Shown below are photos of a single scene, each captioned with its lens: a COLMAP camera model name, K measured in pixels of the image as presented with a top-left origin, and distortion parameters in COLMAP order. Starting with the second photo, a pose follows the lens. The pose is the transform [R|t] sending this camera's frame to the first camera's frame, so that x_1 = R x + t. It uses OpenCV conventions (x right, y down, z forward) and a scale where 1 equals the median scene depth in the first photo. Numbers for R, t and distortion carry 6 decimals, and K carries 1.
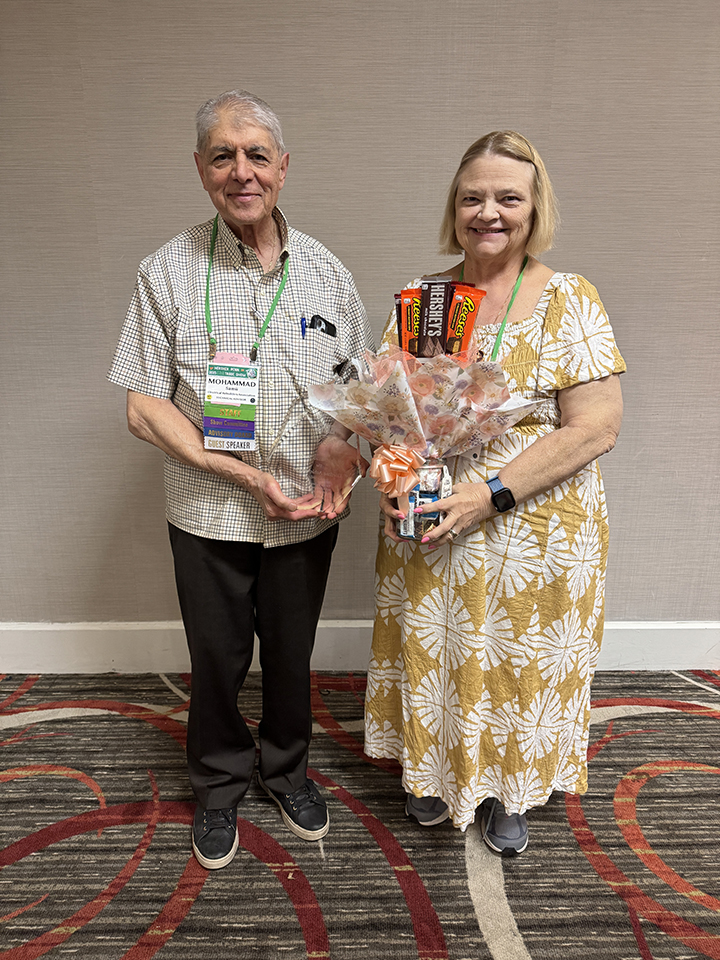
lens RADIAL K [[680.0, 0, 360.9], [0, 680.0, 482.5], [0, 0, 1]] dist [-0.017580, -0.003967]
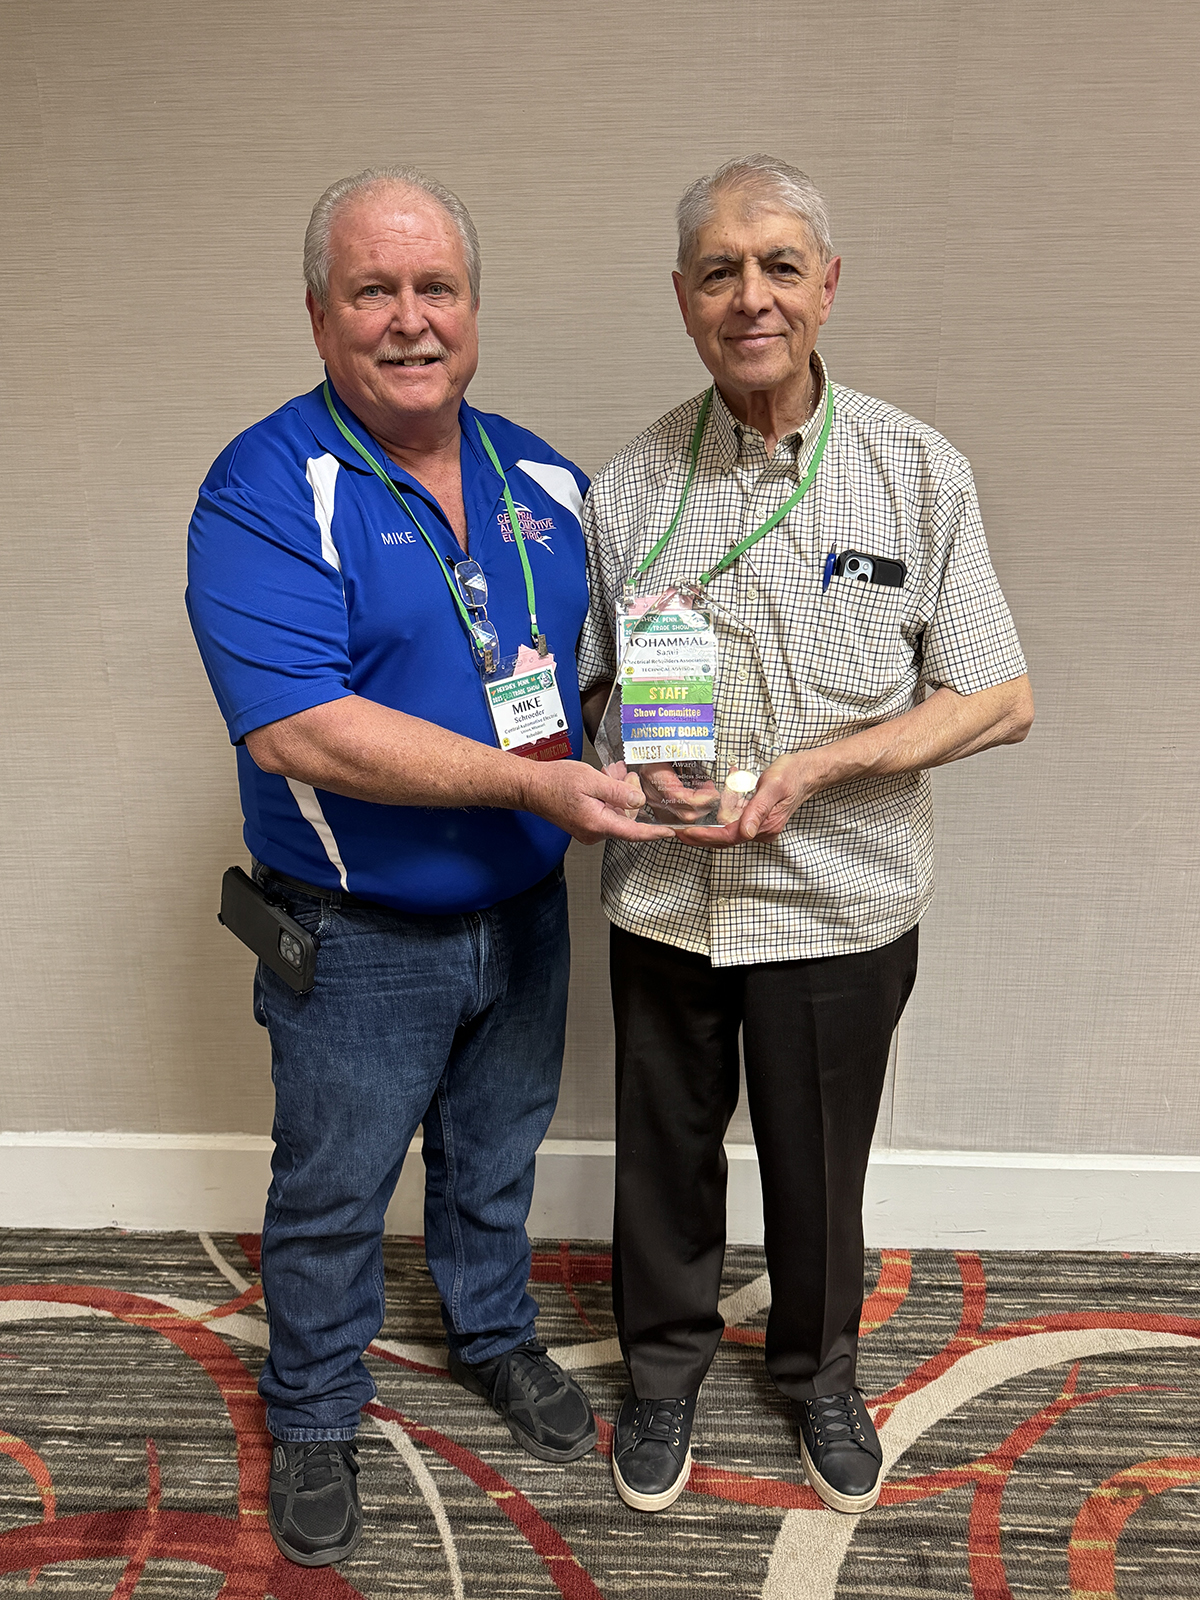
lens RADIAL K [[1219.5, 0, 603.6], [0, 1219.5, 802.9], [0, 0, 1]] dist [-0.016690, -0.002064]
pose [[0.998482, 0.009244, -0.054304, 0.073392], [-0.010119, 0.999823, -0.015871, -0.045224], [0.054148, 0.016396, 0.998398, 0.091477]]
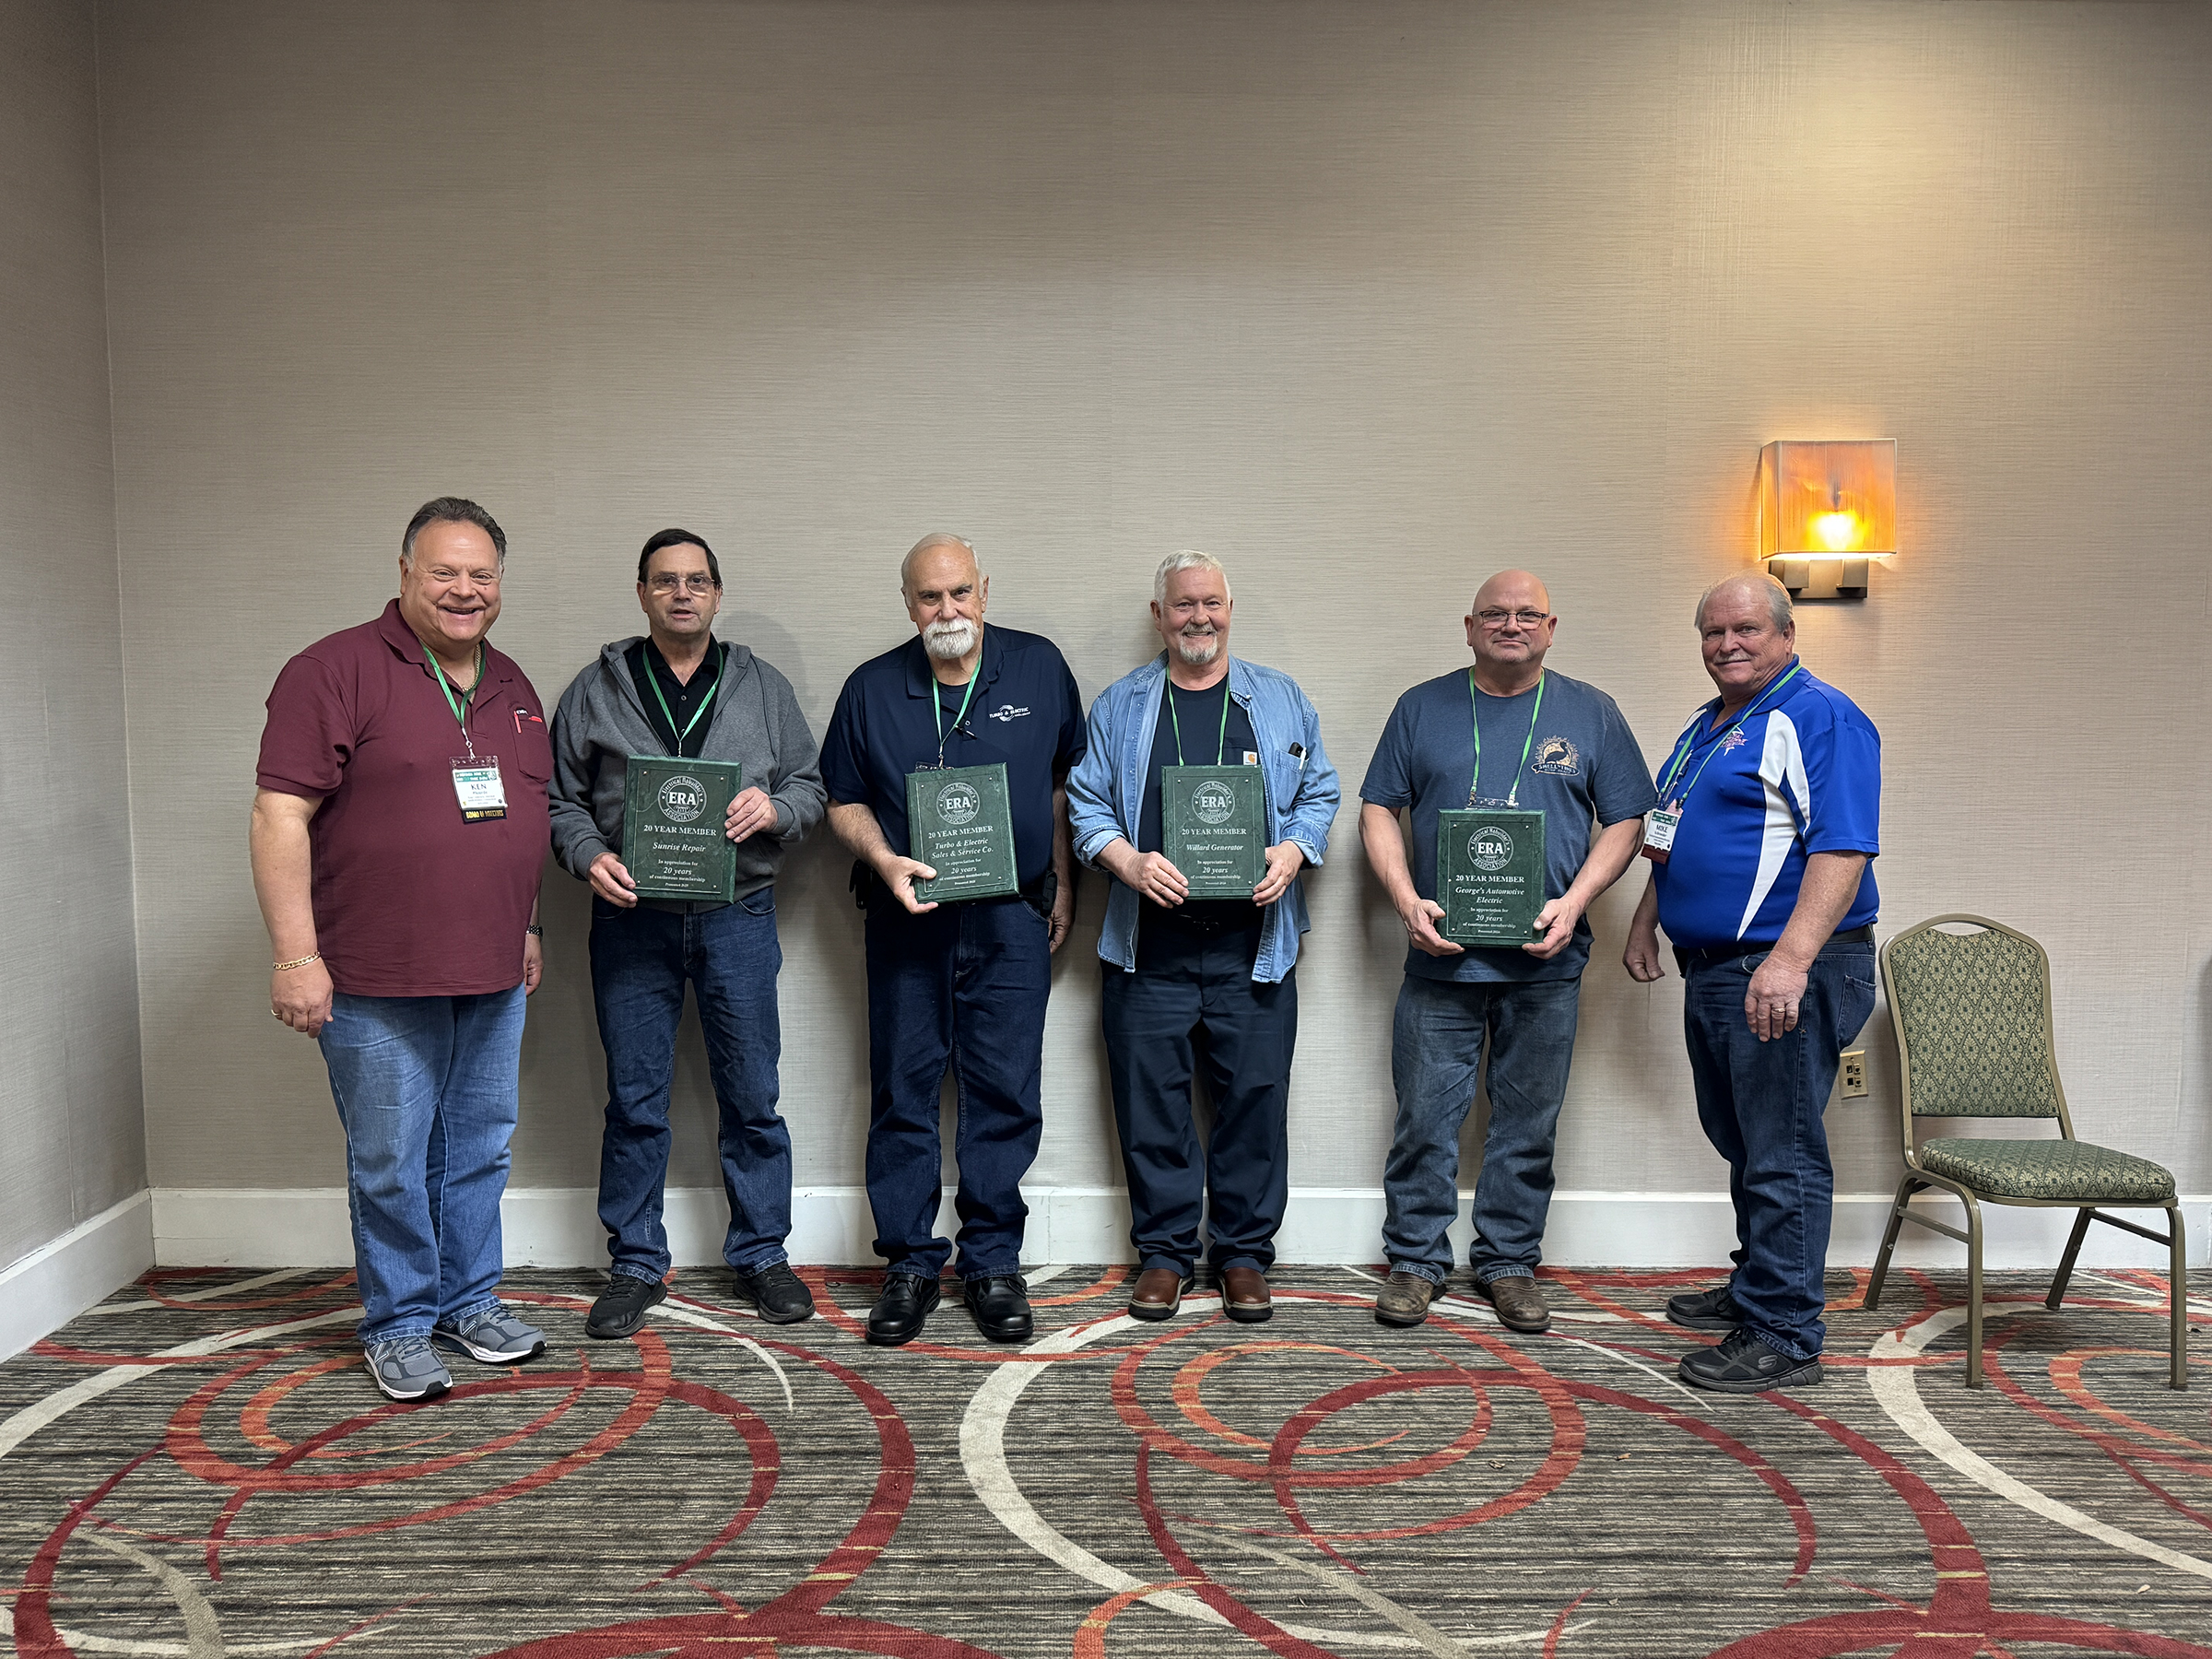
lens RADIAL K [[1686.0, 0, 1163.1], [0, 1686.0, 789.2], [0, 0, 1]] dist [-0.016690, -0.002064]
pose [[0.999588, 0.004232, 0.028377, 0.272656], [0.002316, 0.973932, -0.226828, 0.236548], [-0.028597, 0.226800, 0.973521, -0.947167]]
